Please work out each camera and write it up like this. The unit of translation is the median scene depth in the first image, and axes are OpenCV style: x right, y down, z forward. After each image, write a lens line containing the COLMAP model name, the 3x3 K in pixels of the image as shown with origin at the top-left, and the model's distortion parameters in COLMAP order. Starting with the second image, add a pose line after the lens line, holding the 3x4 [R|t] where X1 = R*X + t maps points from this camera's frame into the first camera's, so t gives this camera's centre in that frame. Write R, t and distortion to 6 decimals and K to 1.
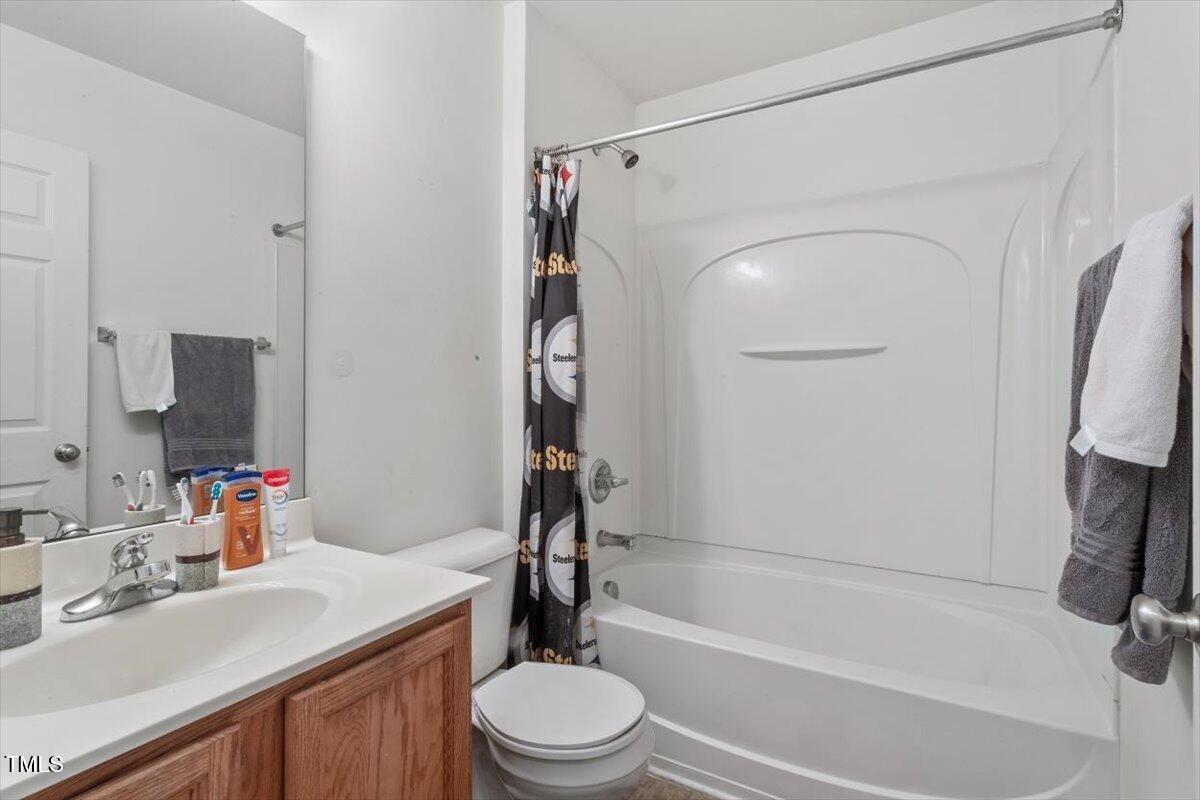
lens RADIAL K [[577.6, 0, 599.3], [0, 577.6, 395.1], [0, 0, 1]] dist [0.004562, 0.000226]
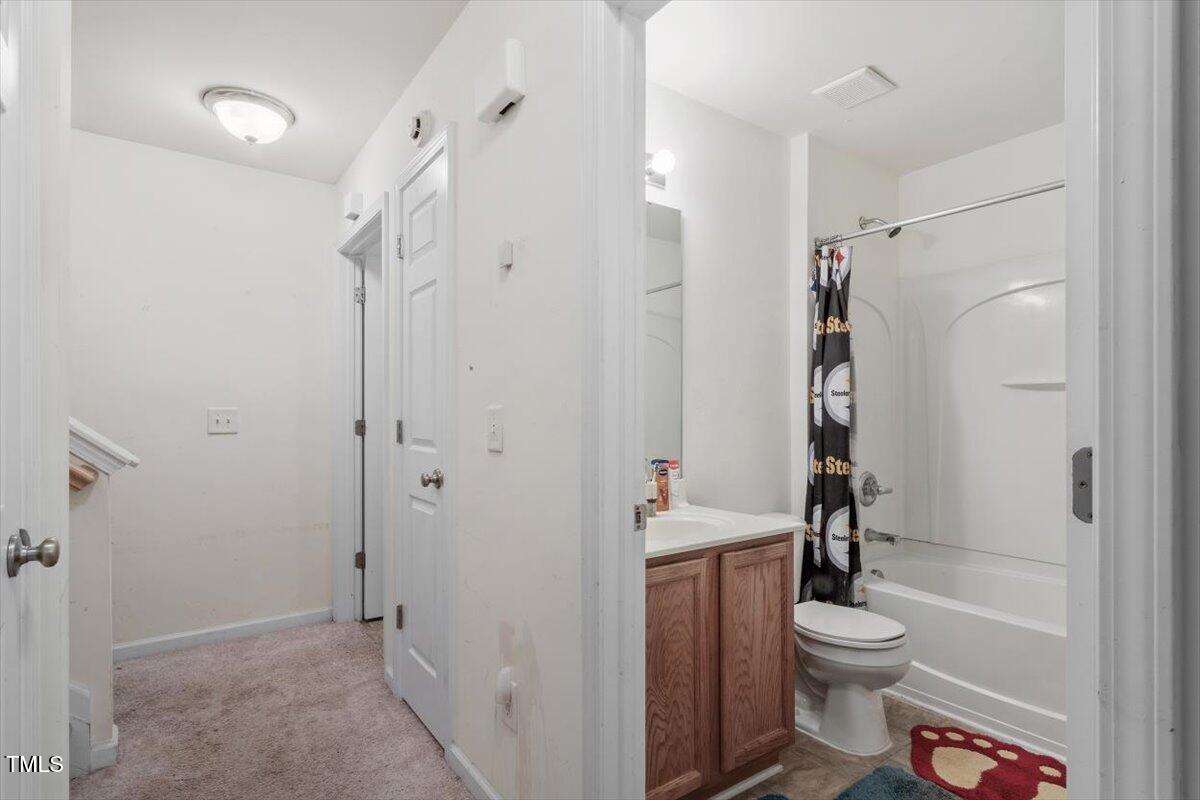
lens RADIAL K [[577.6, 0, 603.9], [0, 577.6, 409.2], [0, 0, 1]] dist [0.004562, 0.000226]
pose [[0.916047, -0.001915, -0.401067, -0.023293], [-0.006708, 0.999776, -0.020095, 0.005124], [0.401016, 0.021099, 0.915828, -0.477696]]
